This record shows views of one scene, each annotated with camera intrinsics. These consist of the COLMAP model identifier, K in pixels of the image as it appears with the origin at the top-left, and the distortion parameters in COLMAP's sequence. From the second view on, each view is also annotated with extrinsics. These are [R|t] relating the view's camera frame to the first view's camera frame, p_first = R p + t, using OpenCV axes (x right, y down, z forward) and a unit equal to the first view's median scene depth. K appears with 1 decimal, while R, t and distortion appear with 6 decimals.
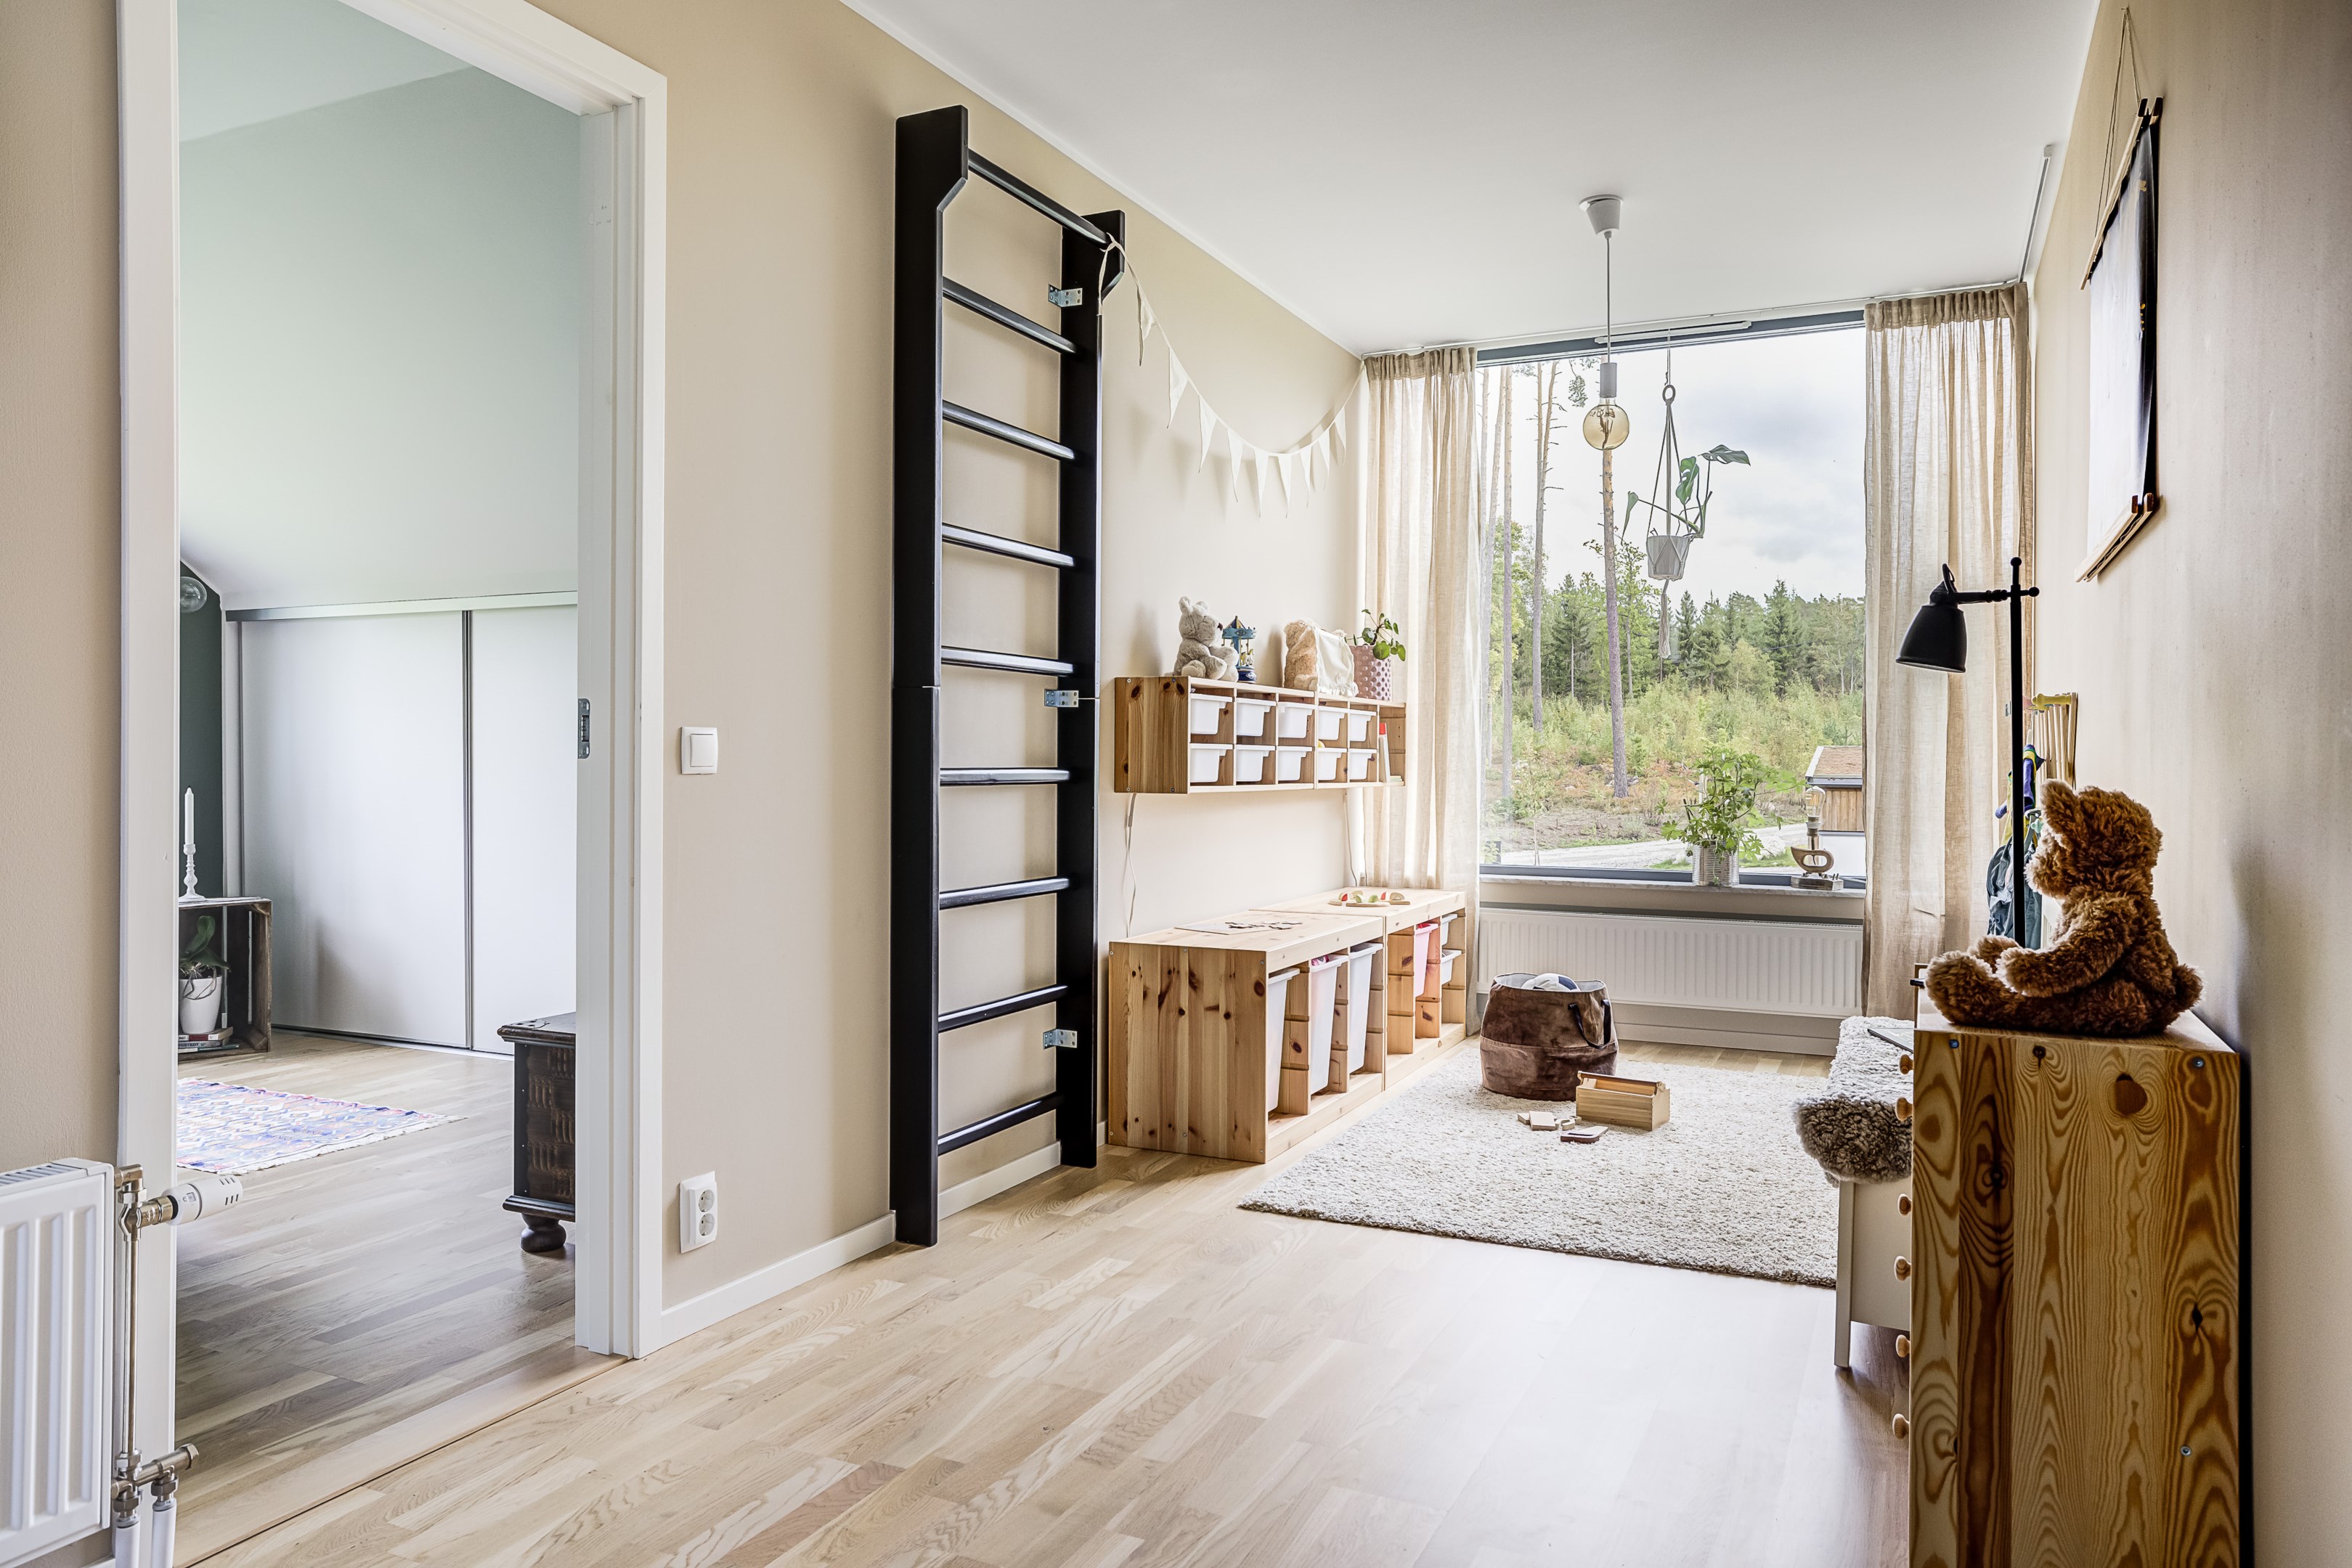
lens RADIAL K [[1578.4, 0, 1176.3], [0, 1578.4, 784.3], [0, 0, 1]] dist [-0.004175, -0.000369]
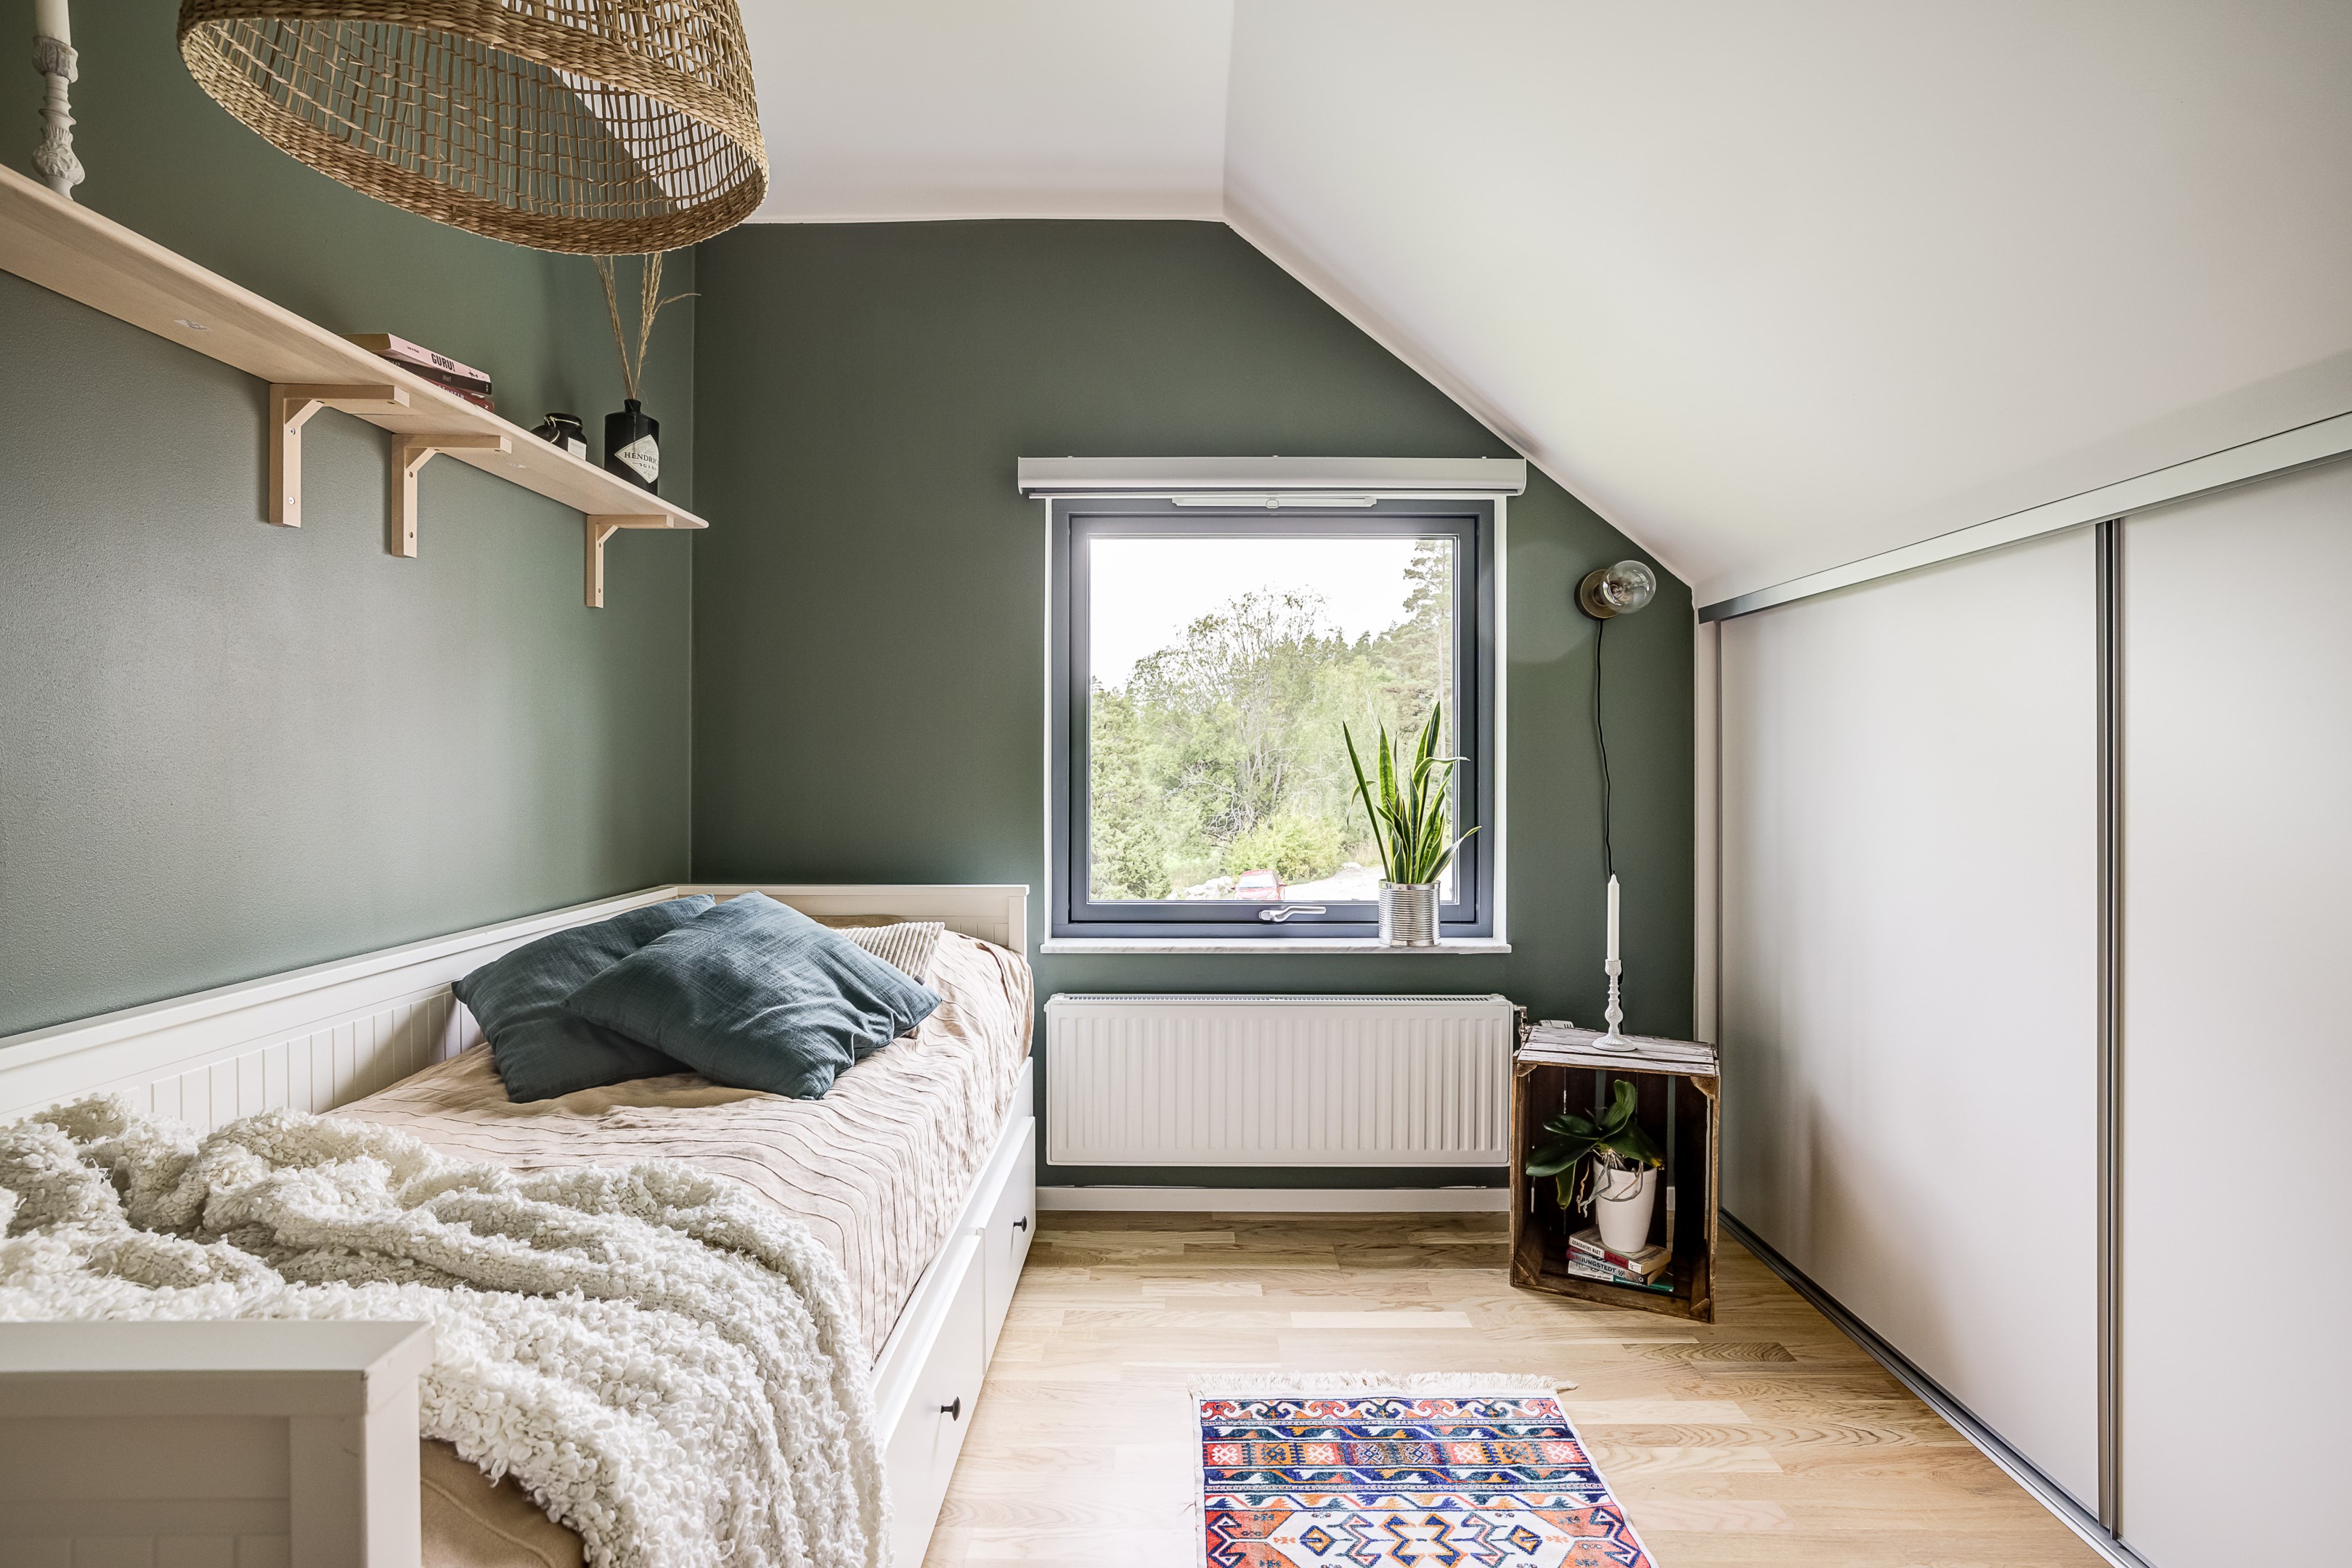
lens RADIAL K [[1118.0, 0, 1174.6], [0, 1118.0, 783.4], [0, 0, 1]] dist [-0.019815, 0.000047]
pose [[0.435988, 0.006965, -0.899926, -0.285060], [-0.004538, 0.999974, 0.005541, -0.037574], [0.899941, 0.001667, 0.436008, 0.628422]]
